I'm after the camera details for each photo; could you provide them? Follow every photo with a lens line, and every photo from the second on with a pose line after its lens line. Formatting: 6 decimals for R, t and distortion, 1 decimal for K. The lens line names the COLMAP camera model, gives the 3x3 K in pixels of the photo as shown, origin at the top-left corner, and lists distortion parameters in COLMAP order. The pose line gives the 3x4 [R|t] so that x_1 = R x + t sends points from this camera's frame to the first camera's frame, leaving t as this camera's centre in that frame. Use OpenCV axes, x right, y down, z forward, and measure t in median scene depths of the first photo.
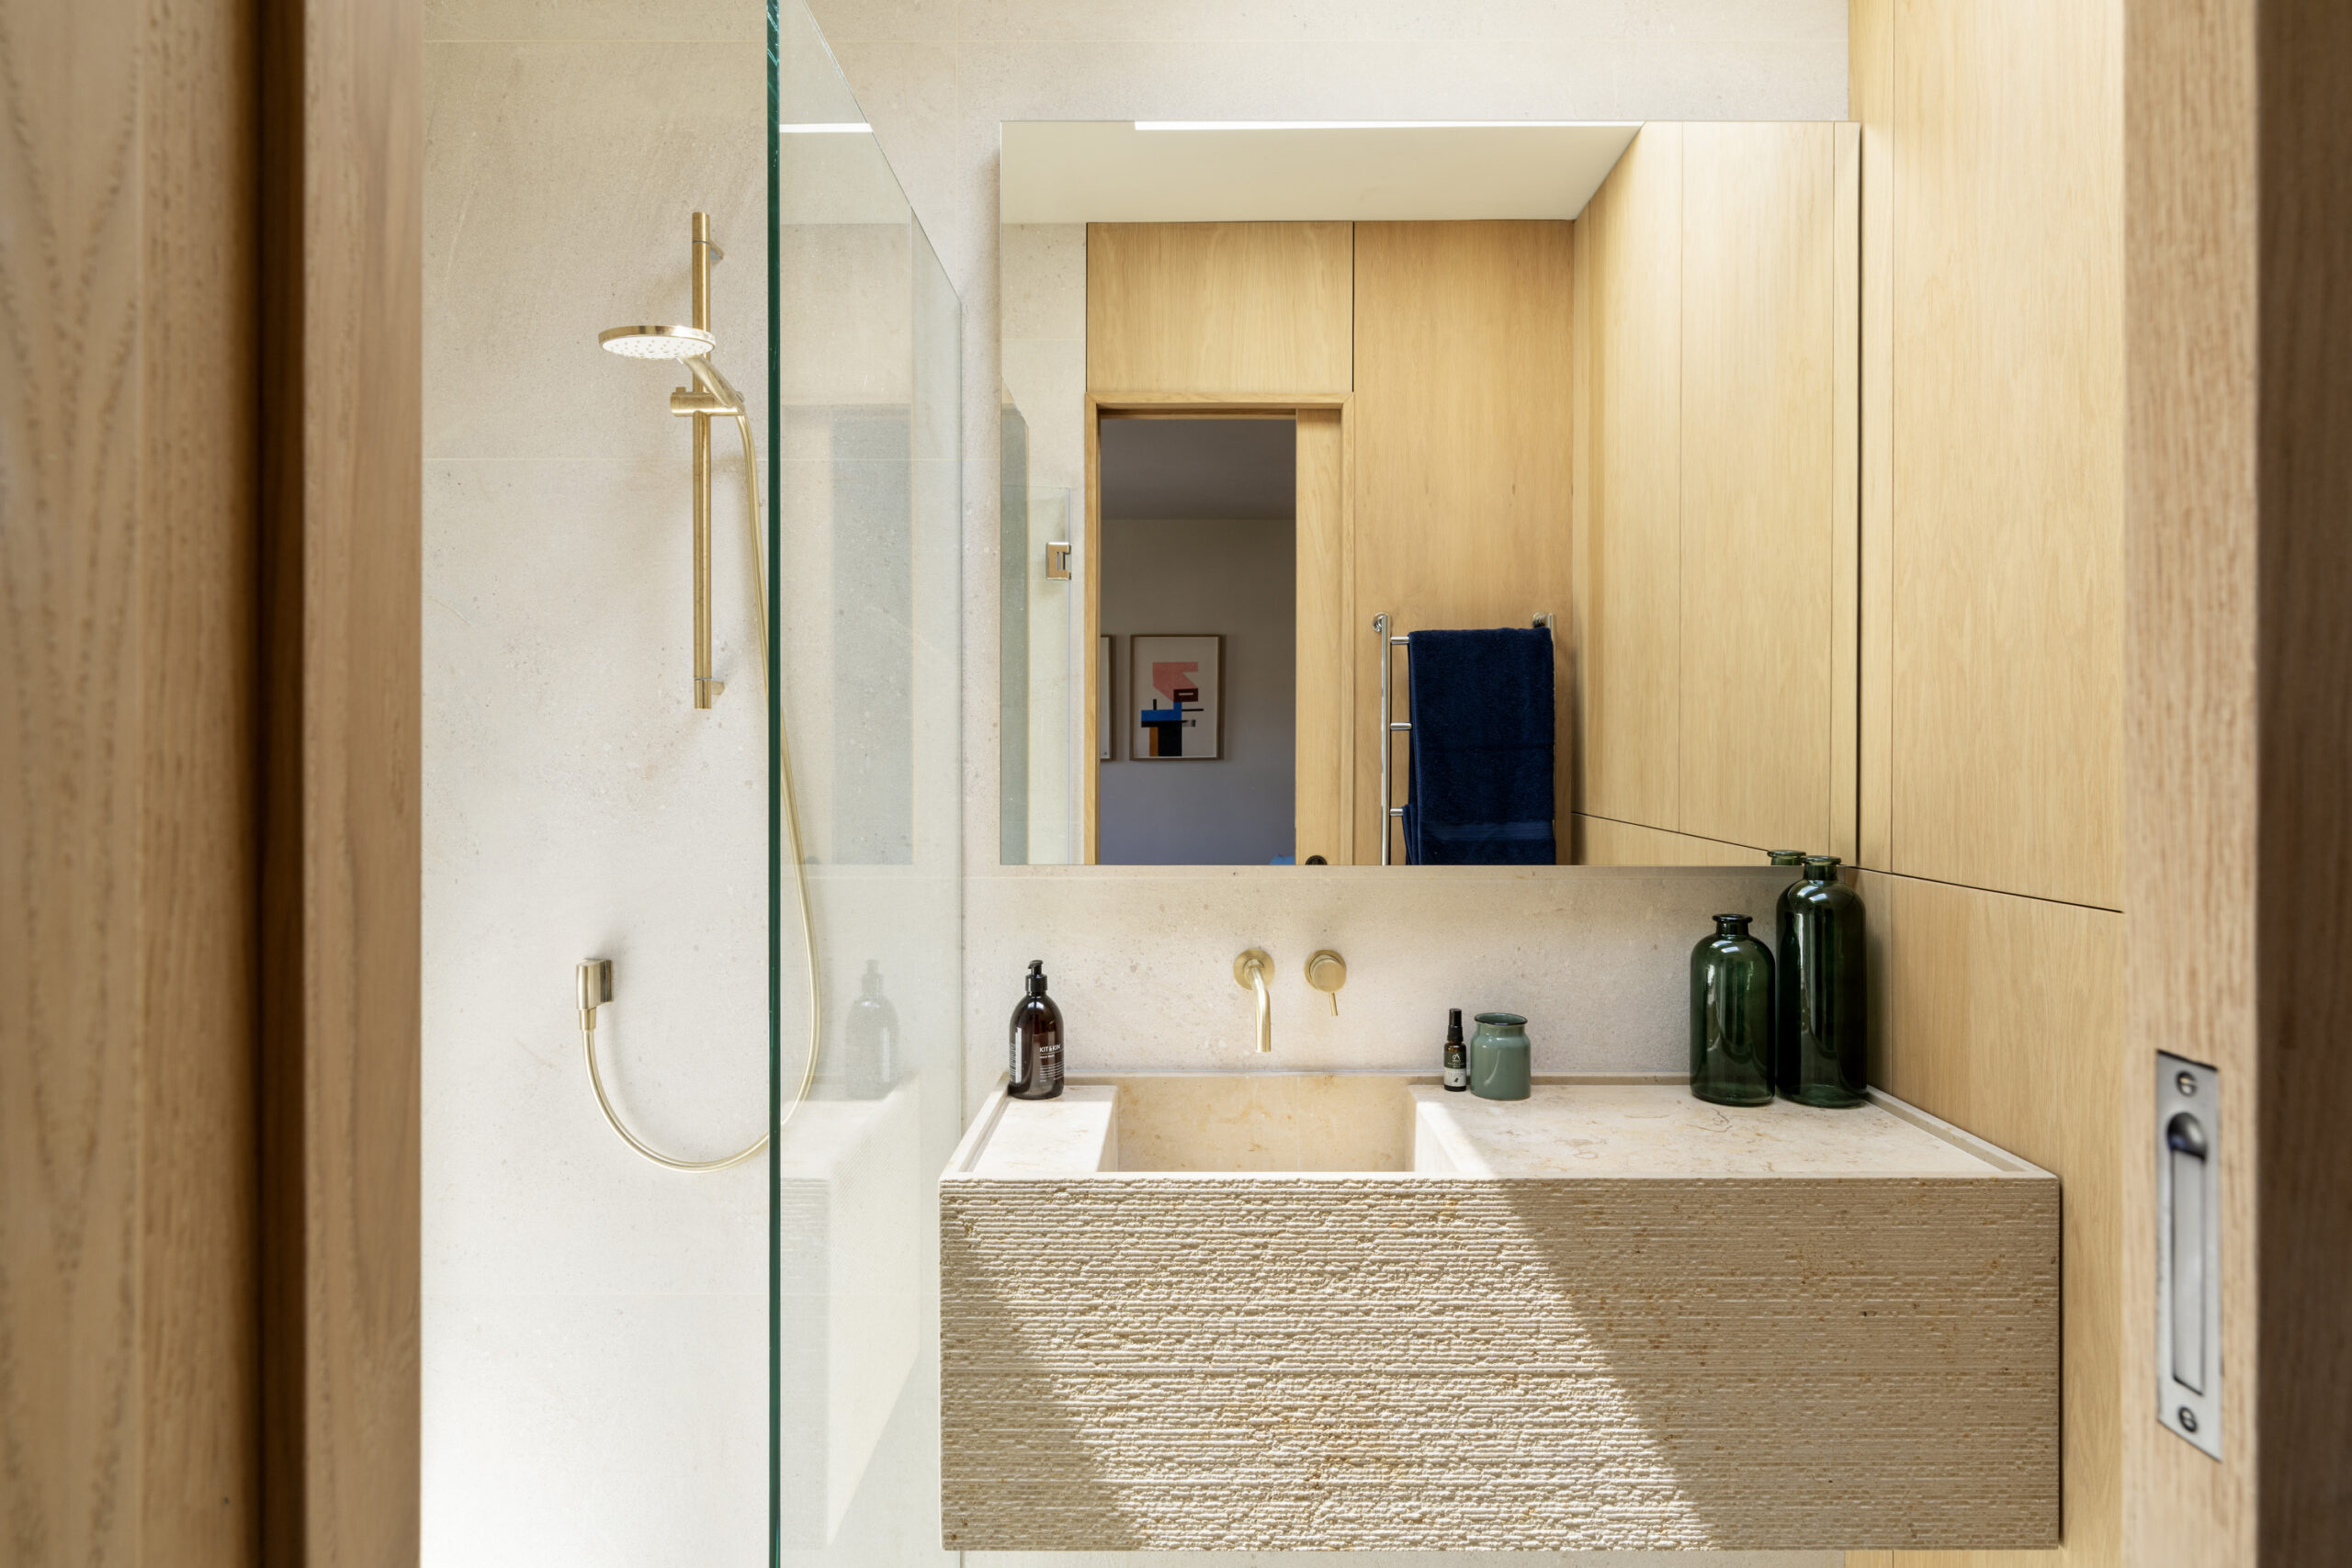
lens RADIAL K [[1257.2, 0, 1181.1], [0, 1257.2, 776.0], [0, 0, 1]] dist [-0.002018, 0.000889]
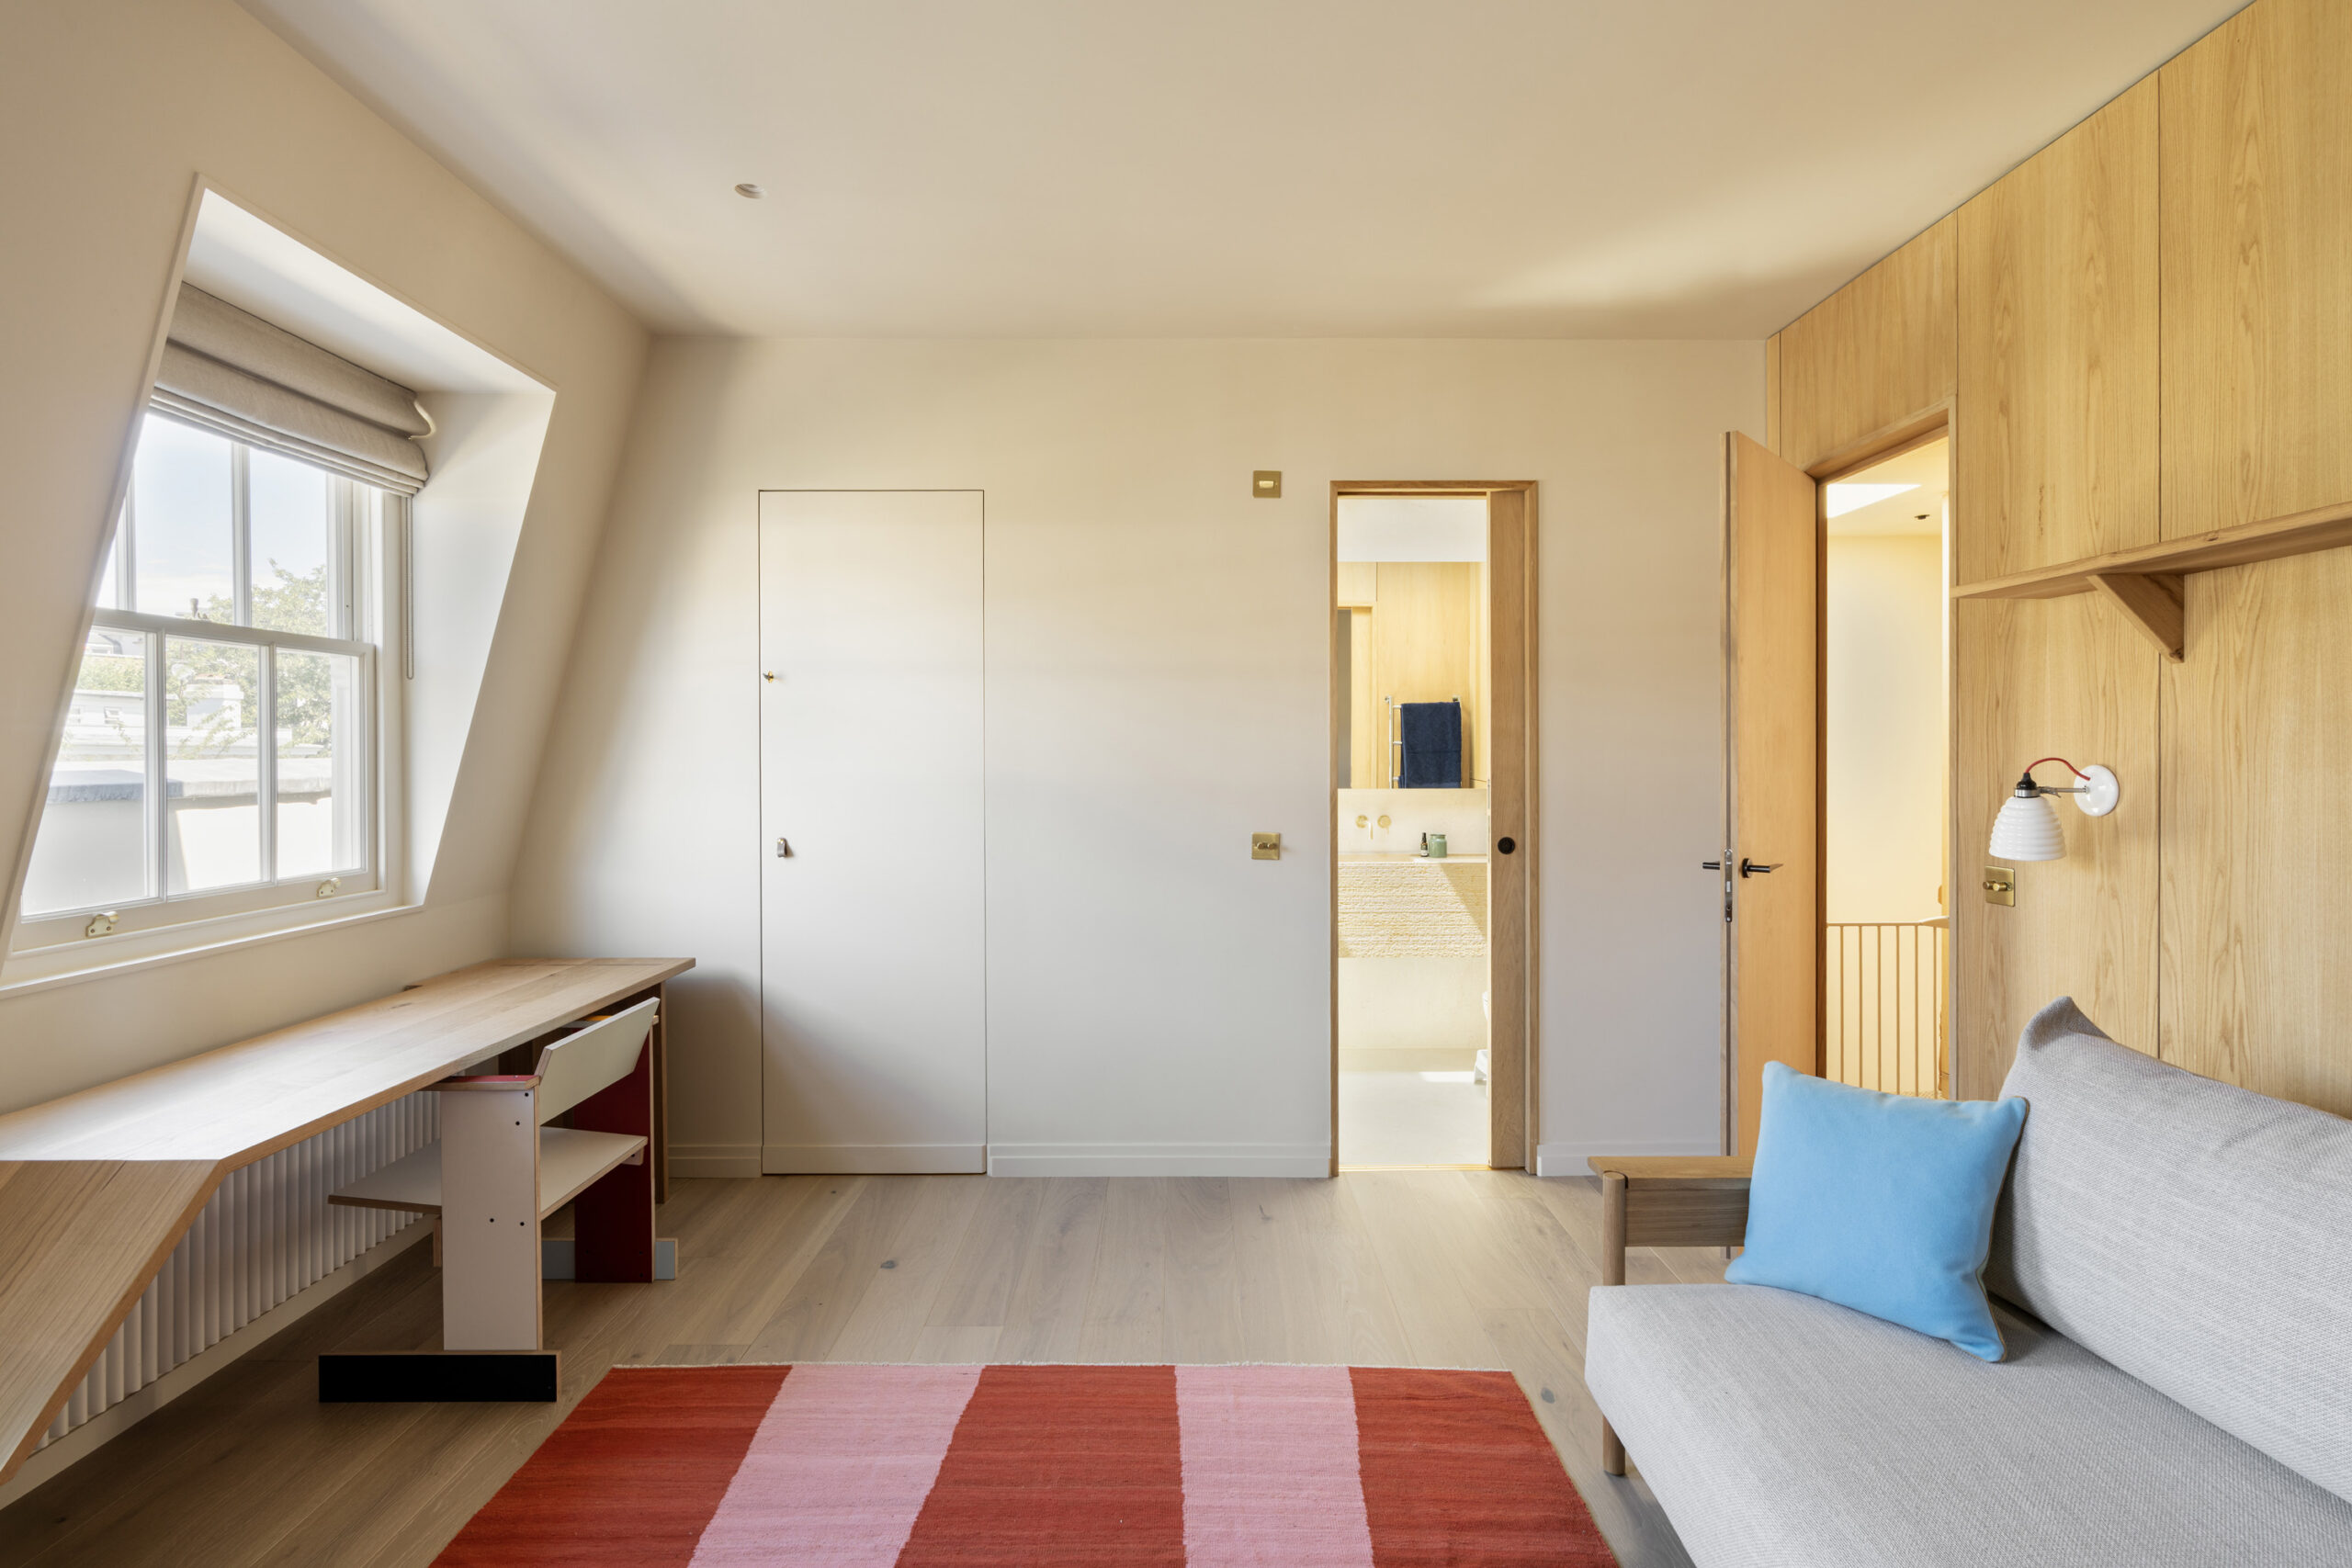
lens RADIAL K [[1077.1, 0, 1173.5], [0, 1077.1, 776.0], [0, 0, 1]] dist [0.000397, 0.000003]
pose [[0.999967, 0.003390, 0.007400, -0.286230], [-0.003421, 0.999986, 0.004110, 0.017845], [-0.007386, -0.004135, 0.999964, -1.127650]]
